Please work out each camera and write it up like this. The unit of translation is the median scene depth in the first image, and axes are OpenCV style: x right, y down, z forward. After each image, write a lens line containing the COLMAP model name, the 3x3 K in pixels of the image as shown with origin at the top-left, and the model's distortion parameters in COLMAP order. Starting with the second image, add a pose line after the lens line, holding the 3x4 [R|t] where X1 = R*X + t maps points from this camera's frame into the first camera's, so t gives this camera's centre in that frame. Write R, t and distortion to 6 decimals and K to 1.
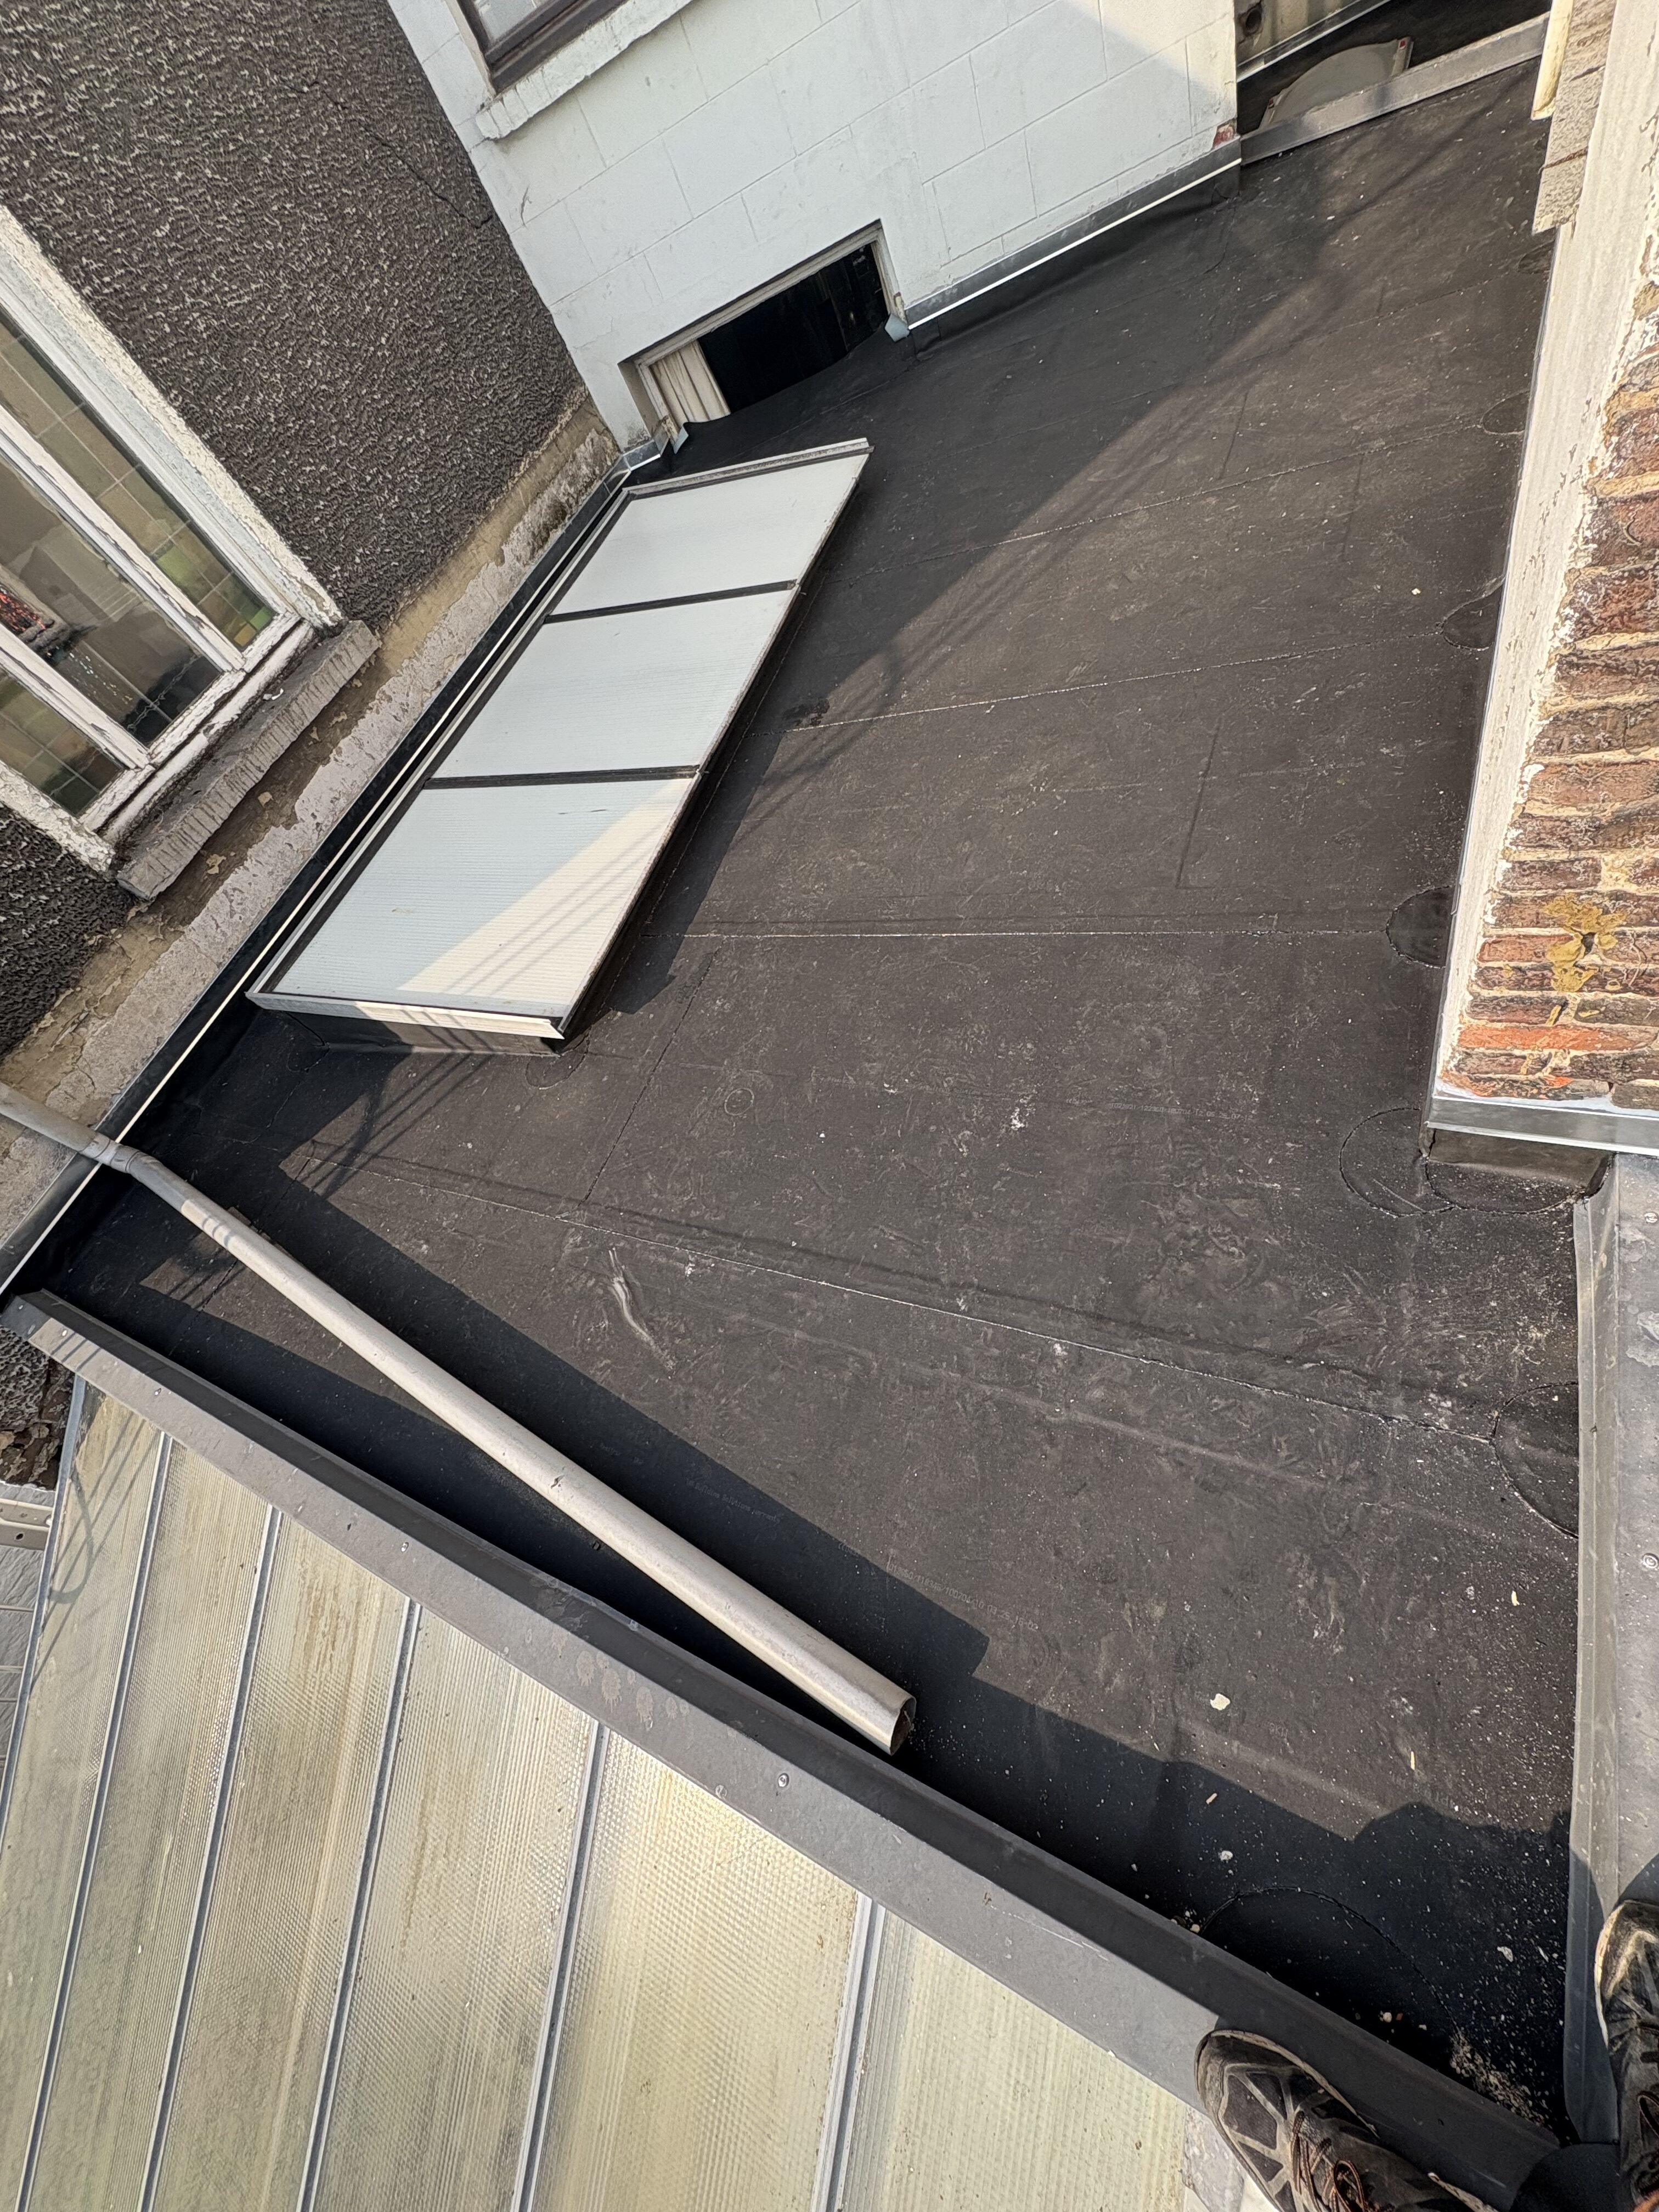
lens RADIAL K [[868.6, 0, 829.5], [0, 868.6, 1106.0], [0, 0, 1]] dist [-0.007135, 0.001001]
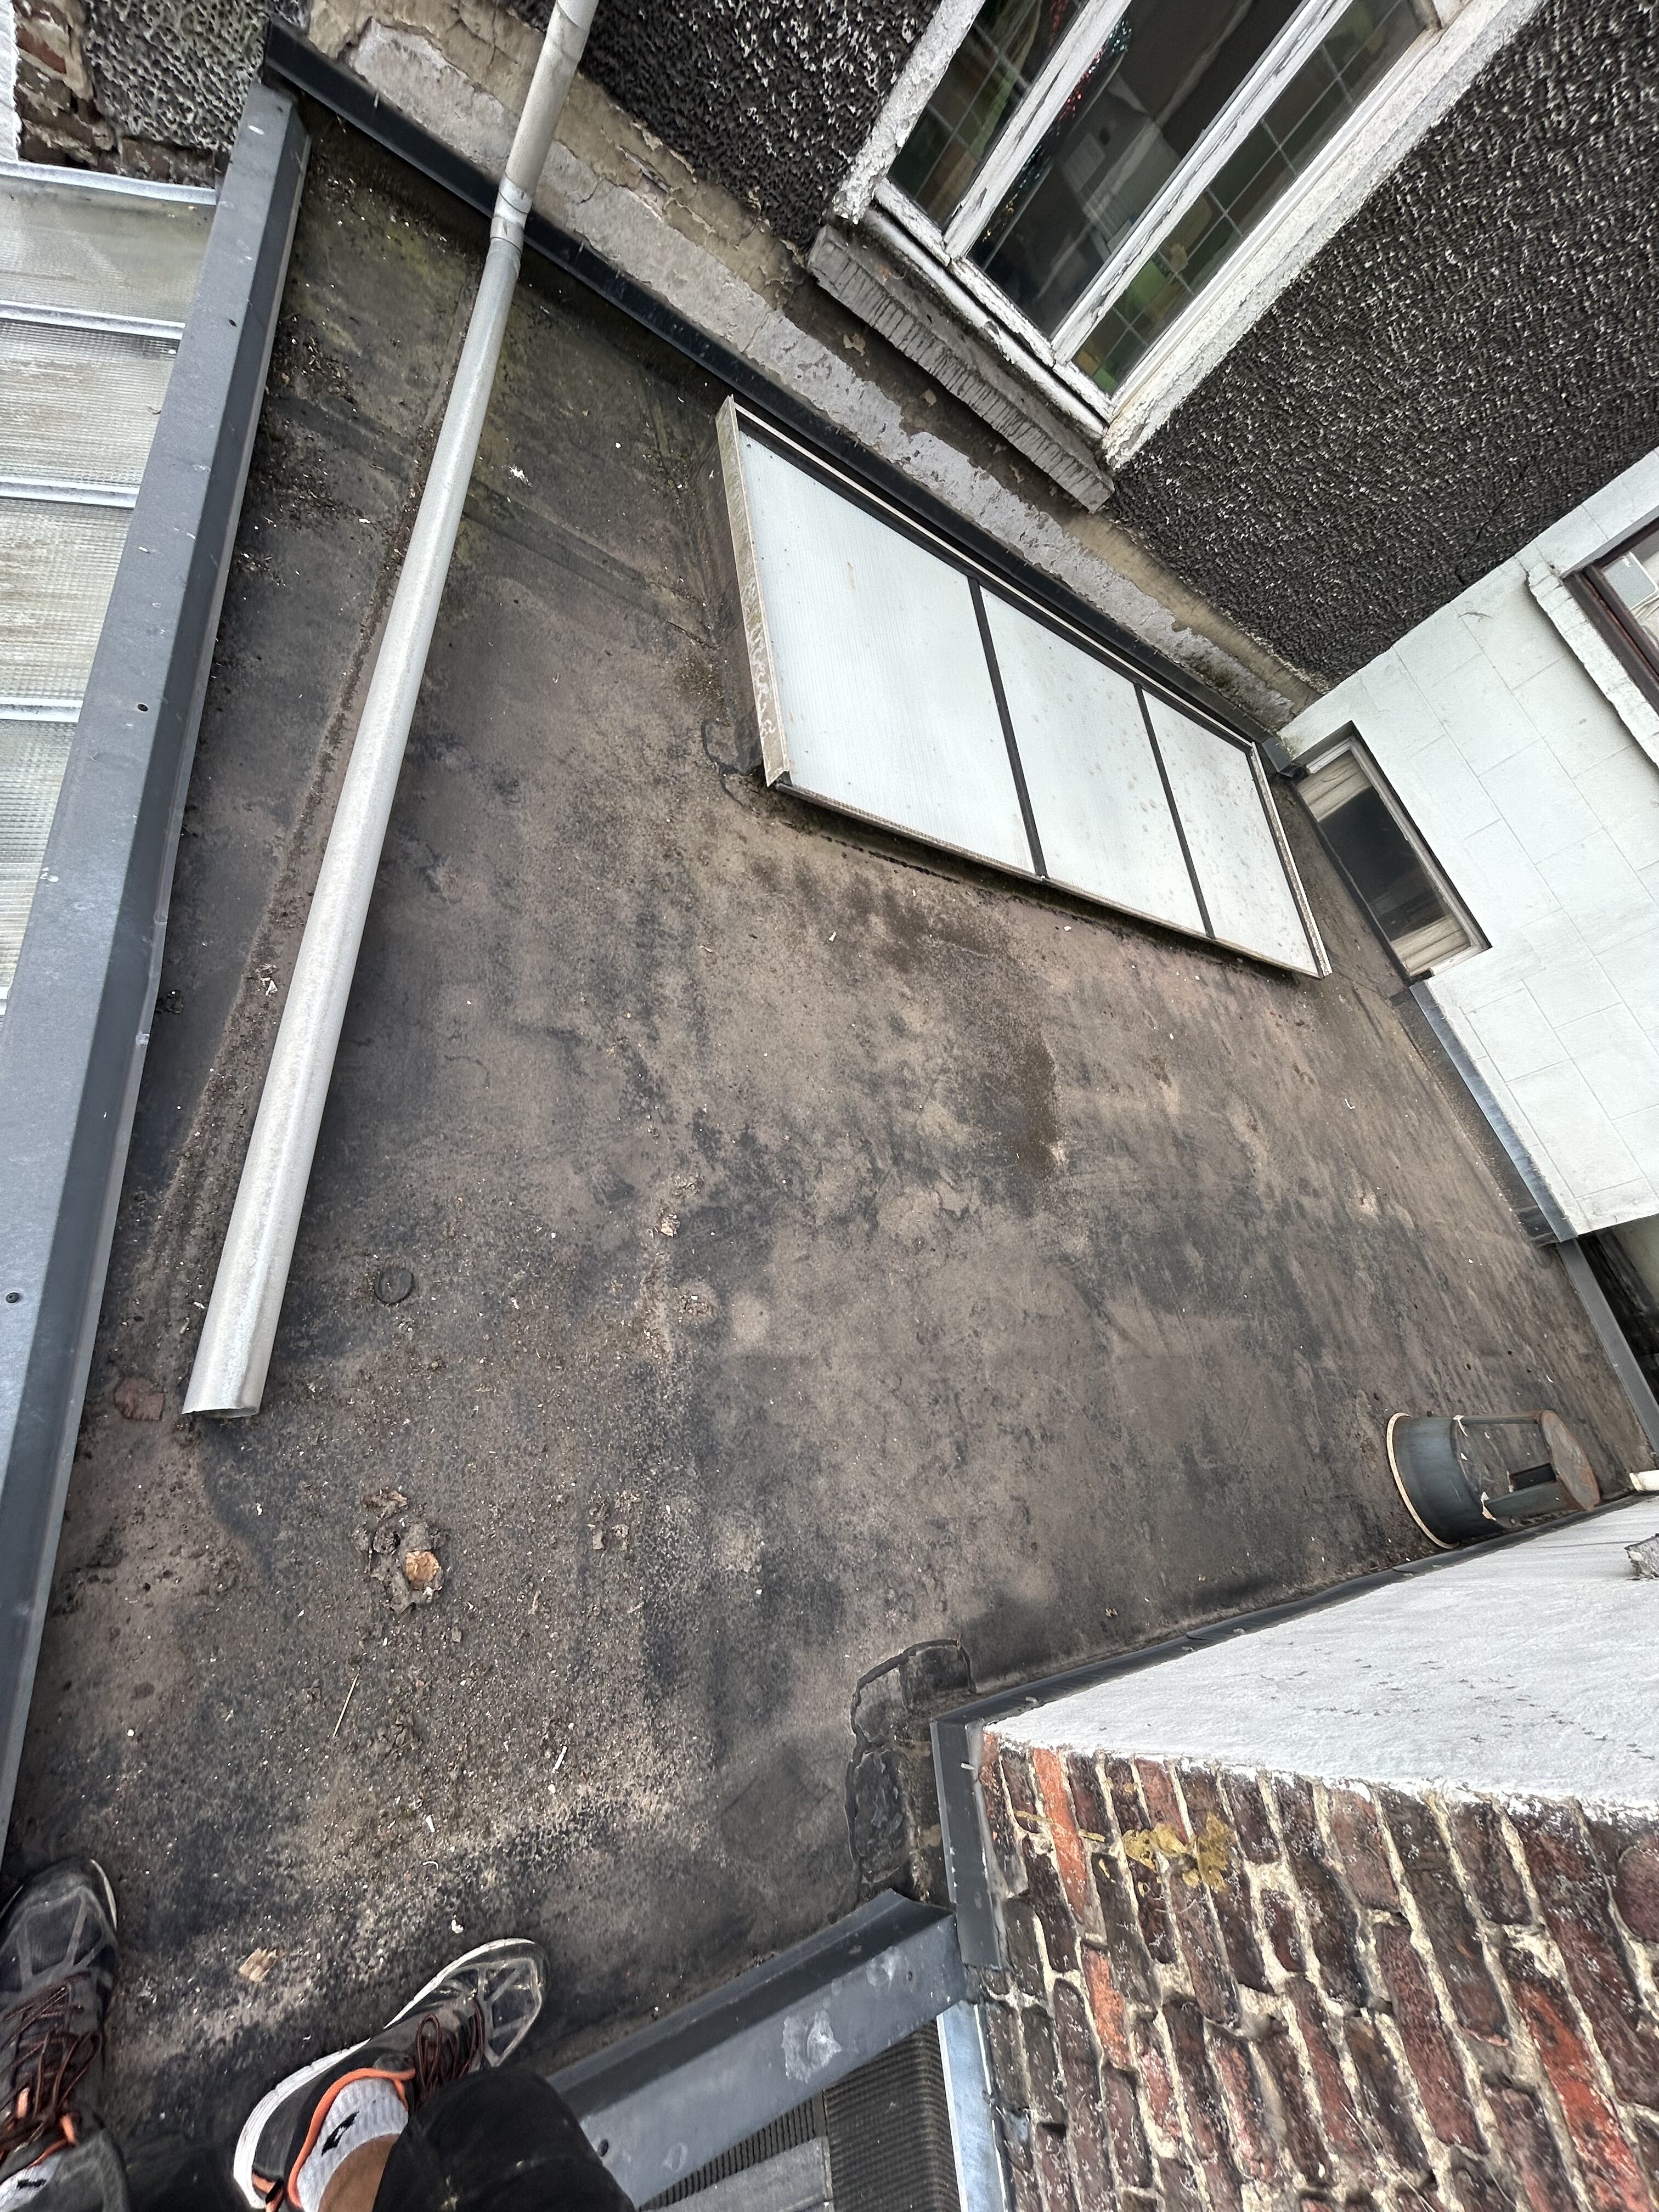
lens RADIAL K [[879.9, 0, 829.5], [0, 879.9, 1106.0], [0, 0, 1]] dist [-0.002147, -0.000977]
pose [[0.182388, 0.973570, 0.137461, -0.077642], [-0.962724, 0.205233, -0.176190, 0.072789], [-0.199745, -0.100202, 0.974711, 0.043933]]
